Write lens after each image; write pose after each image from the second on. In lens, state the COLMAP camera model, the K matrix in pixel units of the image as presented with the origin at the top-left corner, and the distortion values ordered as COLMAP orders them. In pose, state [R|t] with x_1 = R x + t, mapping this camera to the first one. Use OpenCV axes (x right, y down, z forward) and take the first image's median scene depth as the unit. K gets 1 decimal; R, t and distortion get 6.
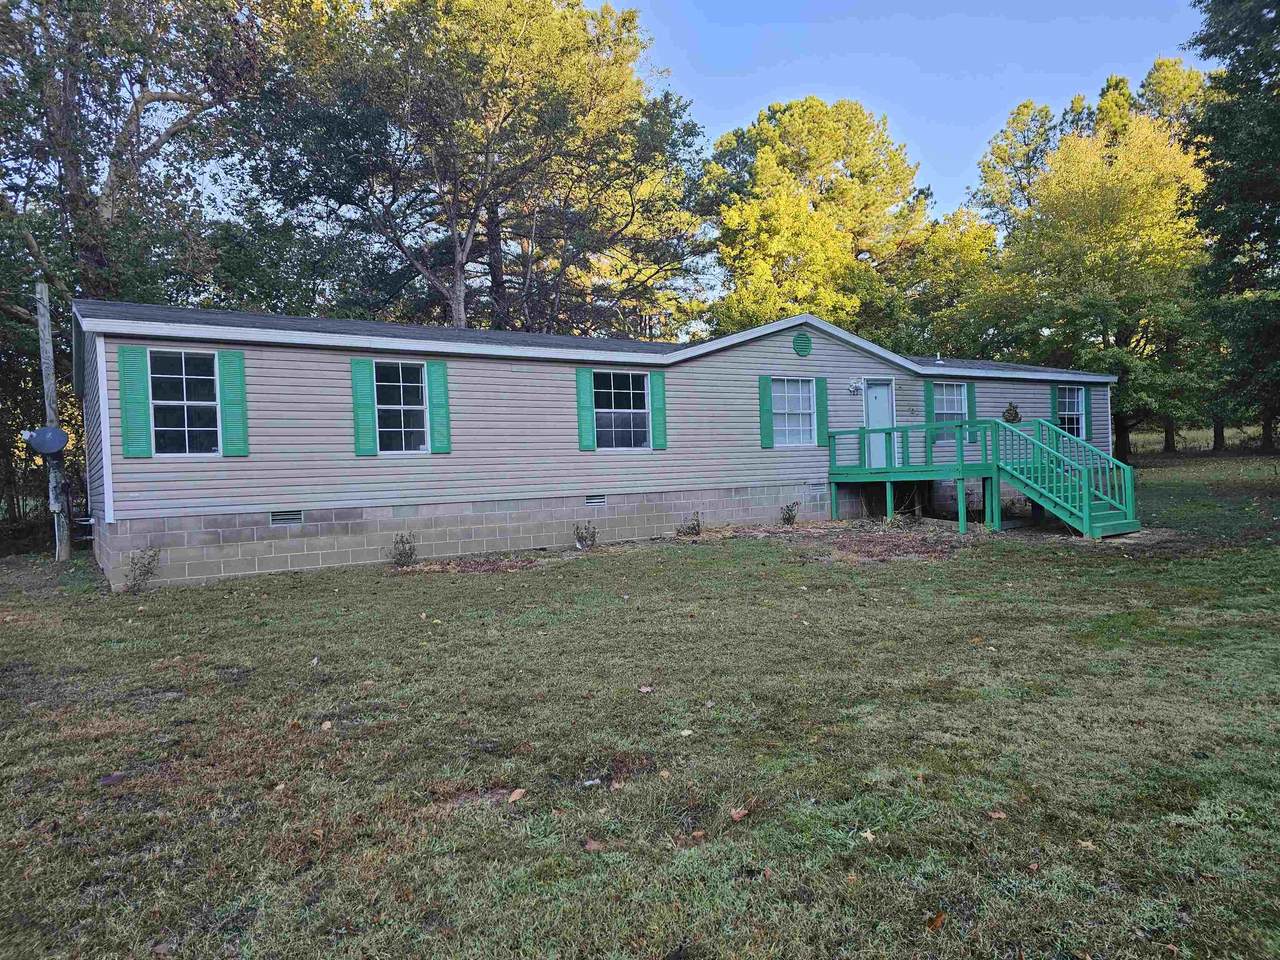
lens RADIAL K [[854.1, 0, 640.0], [0, 854.1, 480.0], [0, 0, 1]] dist [0.036253, -0.003053]
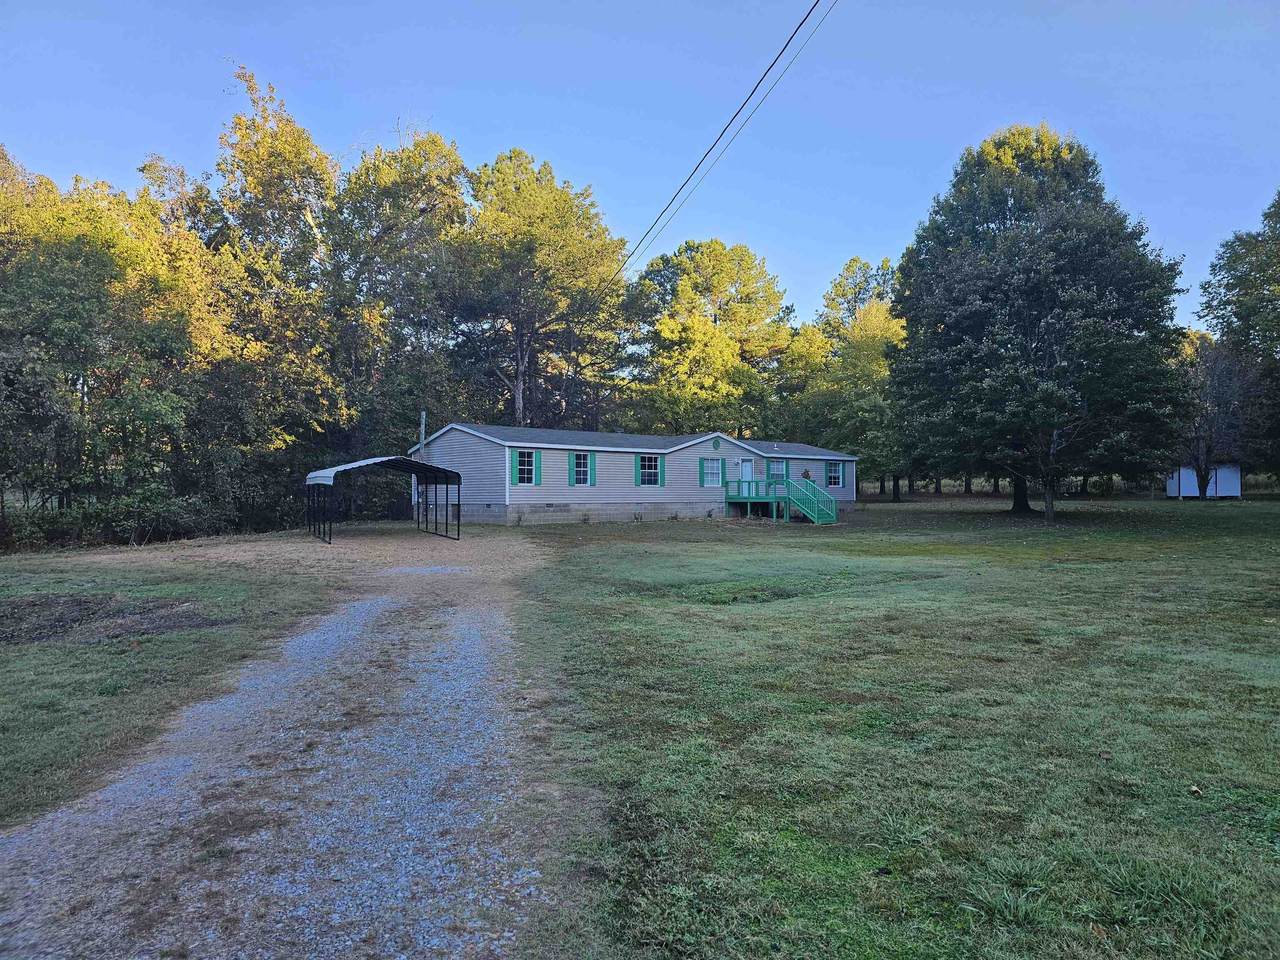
lens RADIAL K [[854.1, 0, 640.0], [0, 854.1, 480.0], [0, 0, 1]] dist [0.036253, -0.003053]
pose [[0.990671, 0.038814, 0.130629, -0.342418], [-0.035263, 0.998946, -0.029393, 0.021449], [-0.131632, 0.024513, 0.990996, -1.388848]]
